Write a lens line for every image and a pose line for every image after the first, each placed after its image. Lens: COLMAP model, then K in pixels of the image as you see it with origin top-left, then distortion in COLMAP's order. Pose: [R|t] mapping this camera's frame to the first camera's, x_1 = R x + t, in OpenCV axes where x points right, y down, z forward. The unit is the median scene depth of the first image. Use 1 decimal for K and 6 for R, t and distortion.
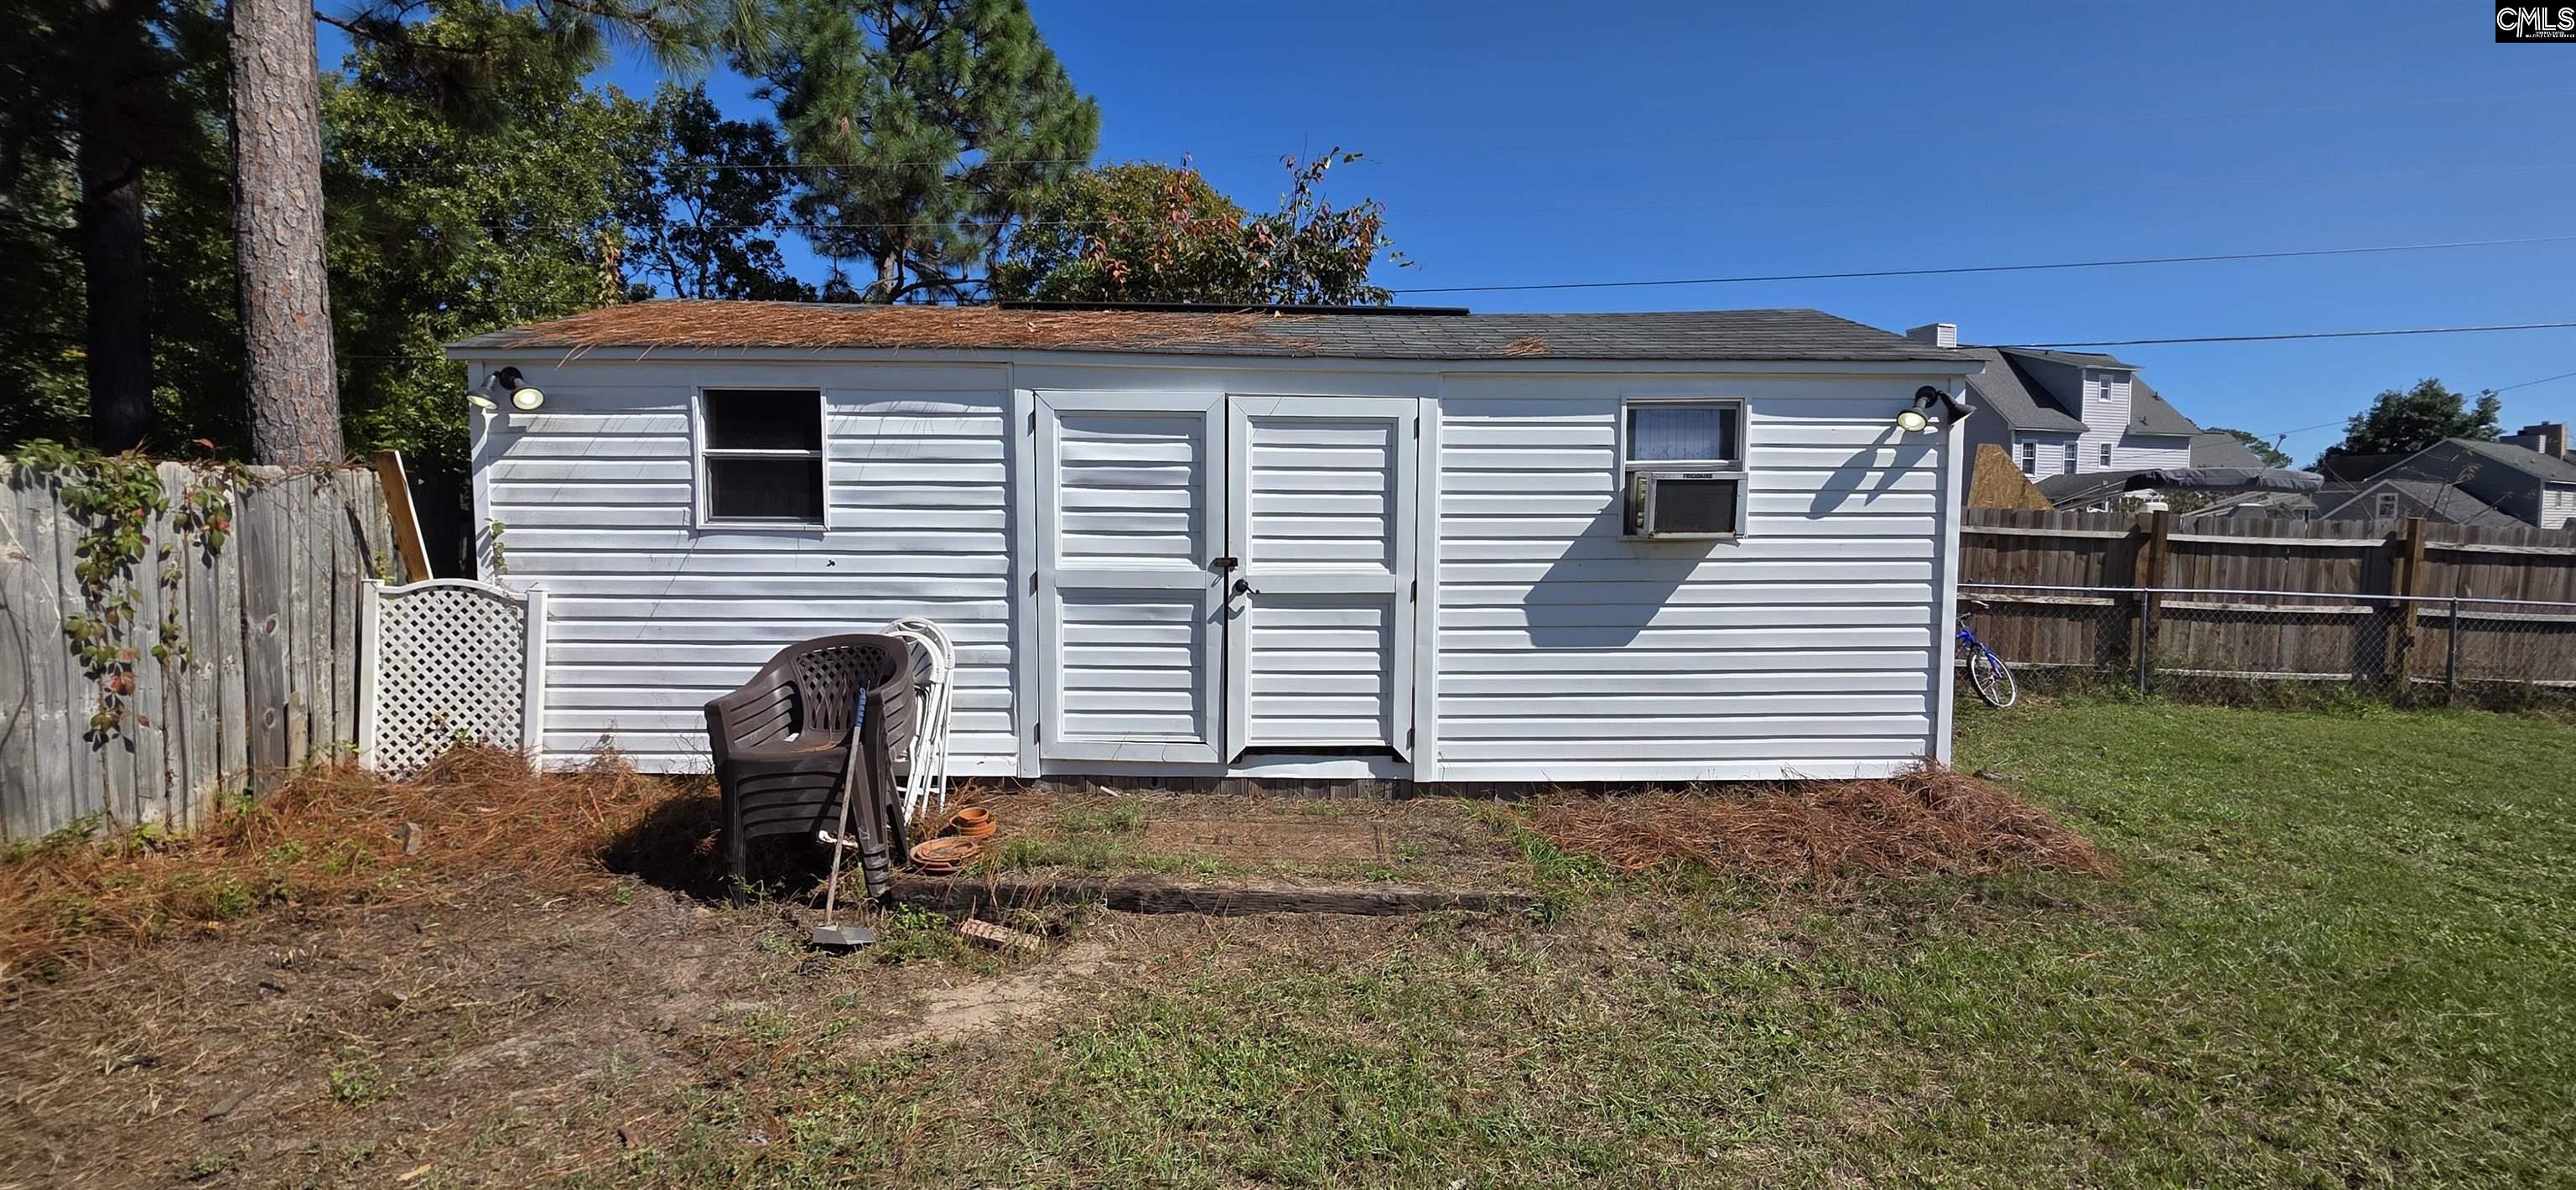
lens RADIAL K [[1032.0, 0, 1301.8], [0, 1032.0, 596.2], [0, 0, 1]] dist [0.001378, -0.000749]
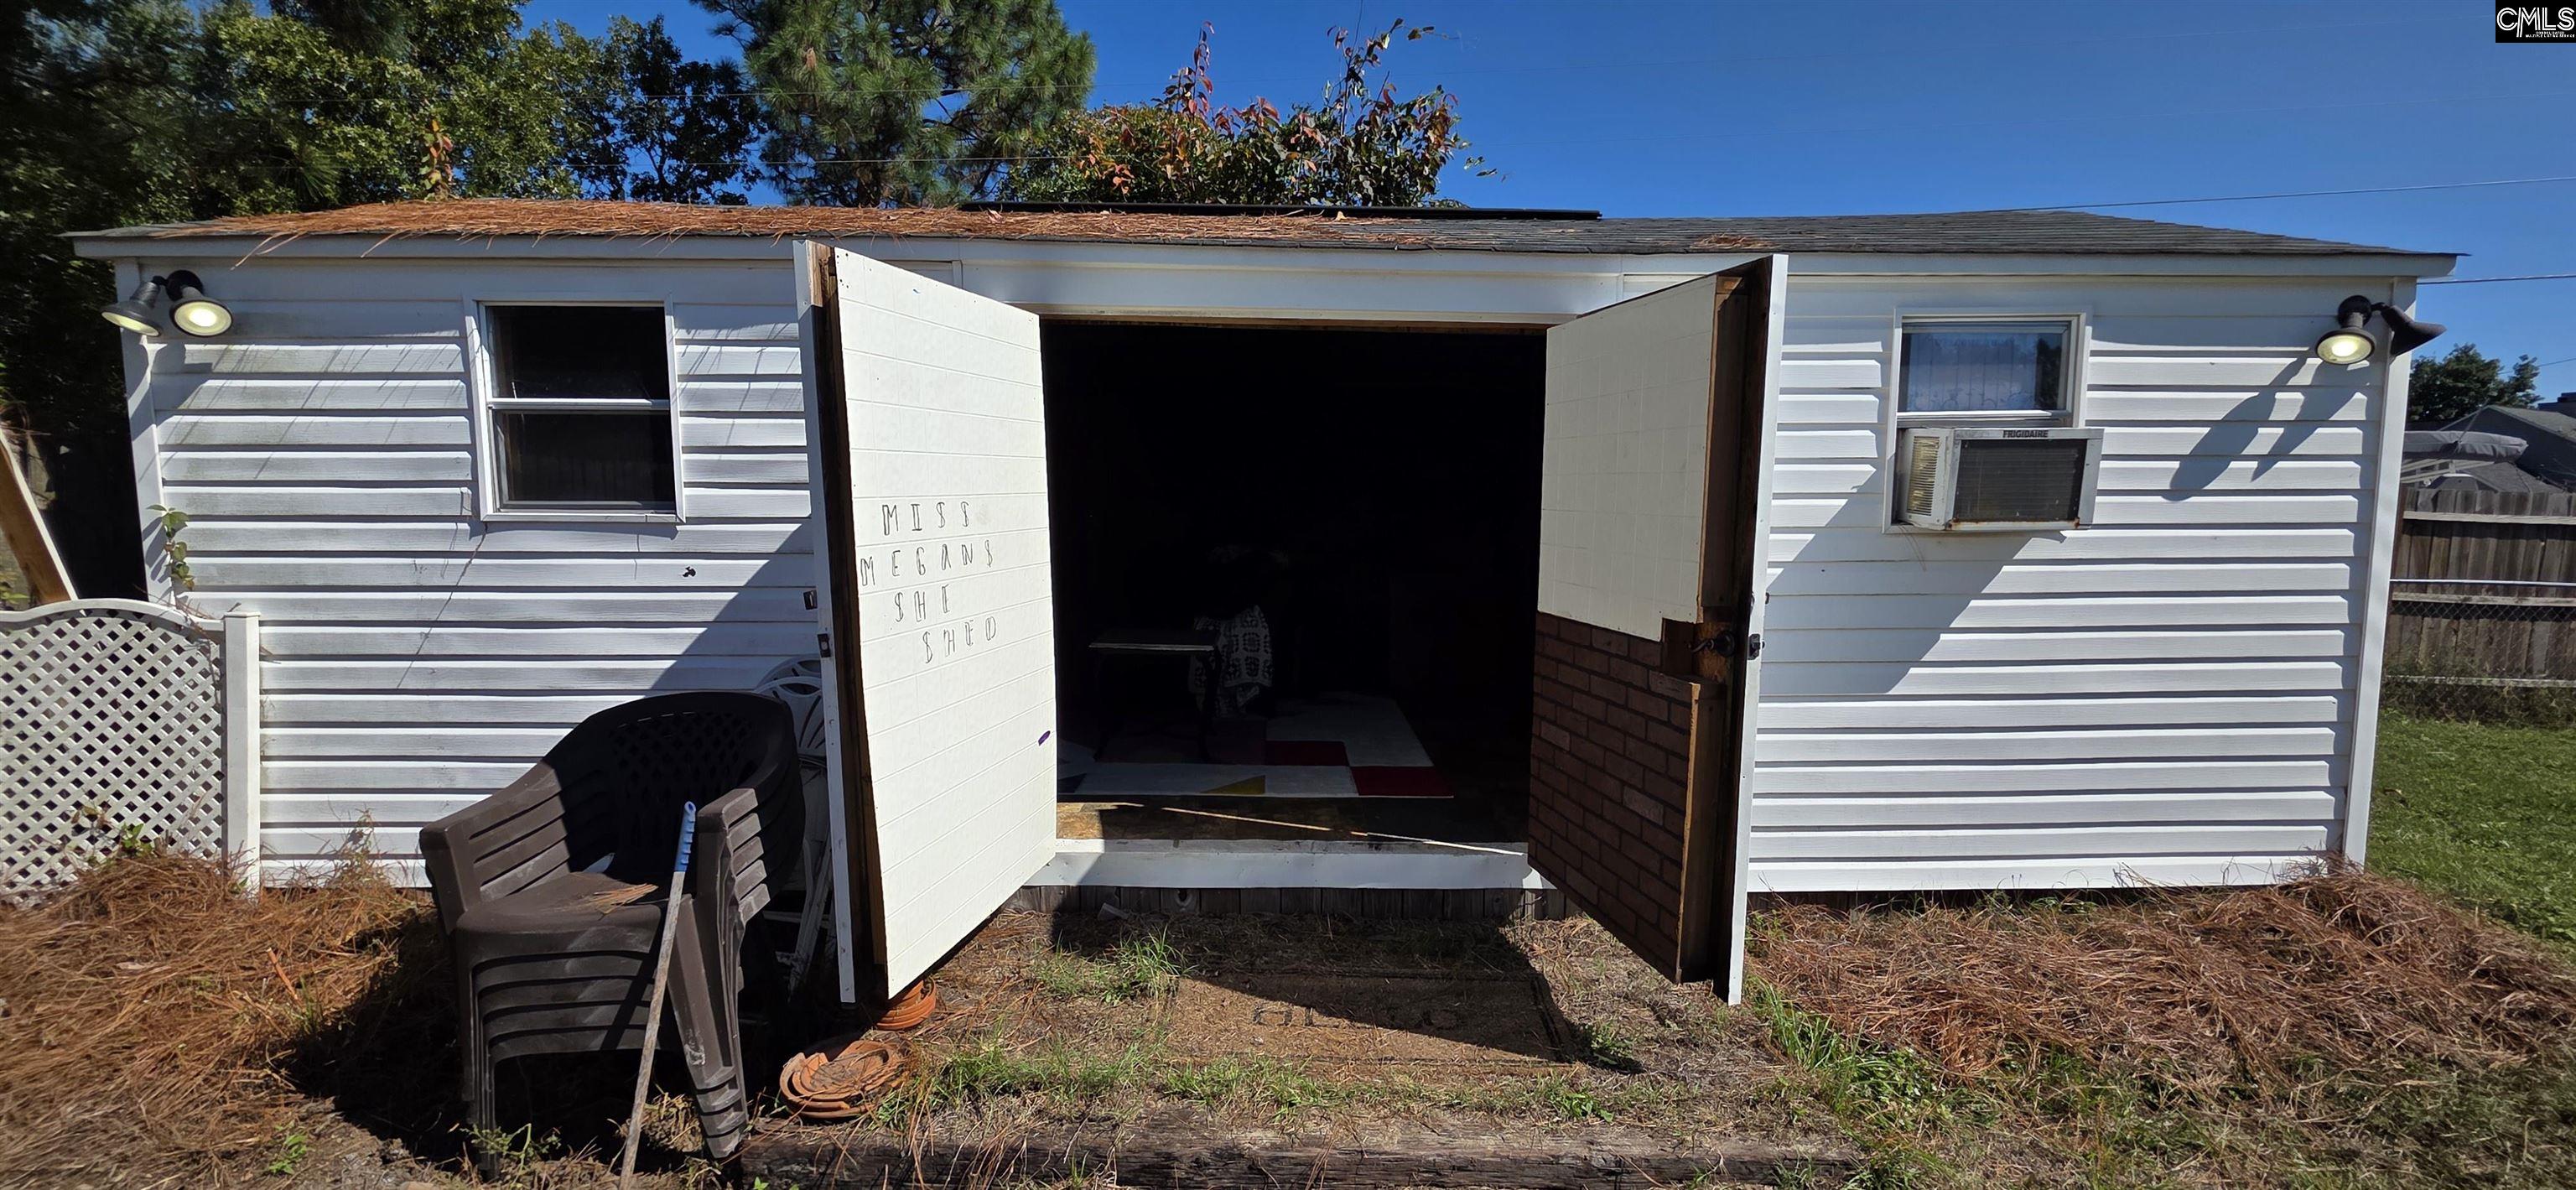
lens RADIAL K [[1032.0, 0, 1300.9], [0, 1032.0, 594.8], [0, 0, 1]] dist [0.001378, -0.000749]
pose [[0.999995, -0.003225, 0.000410, -0.066667], [0.003214, 0.999693, 0.024557, -0.031971], [-0.000489, -0.024556, 0.999698, 0.339485]]
